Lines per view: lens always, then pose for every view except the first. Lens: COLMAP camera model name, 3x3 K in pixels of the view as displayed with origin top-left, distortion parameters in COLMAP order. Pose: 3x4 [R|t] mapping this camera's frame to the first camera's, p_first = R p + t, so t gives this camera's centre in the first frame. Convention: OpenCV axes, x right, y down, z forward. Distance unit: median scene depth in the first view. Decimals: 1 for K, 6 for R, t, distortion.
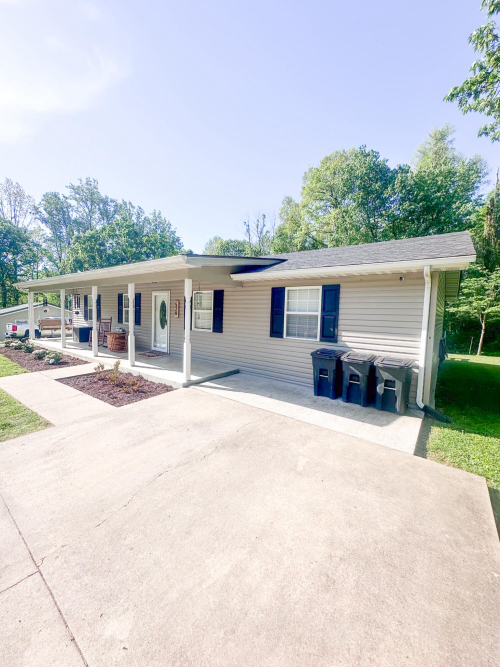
lens RADIAL K [[265.4, 0, 249.6], [0, 265.4, 333.4], [0, 0, 1]] dist [-0.005586, 0.001882]
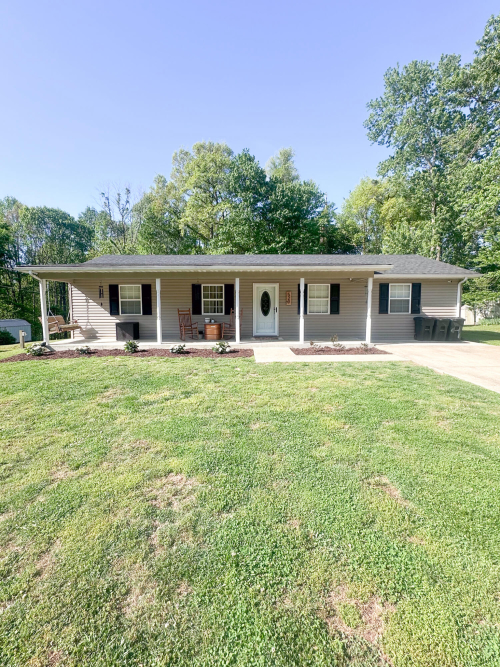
lens RADIAL K [[306.6, 0, 248.5], [0, 306.6, 331.7], [0, 0, 1]] dist [0.001368, 0.000076]
pose [[0.791140, -0.081912, 0.606125, -1.768944], [0.075696, 0.996486, 0.035863, -0.004600], [-0.606933, 0.017508, 0.794560, -0.010301]]
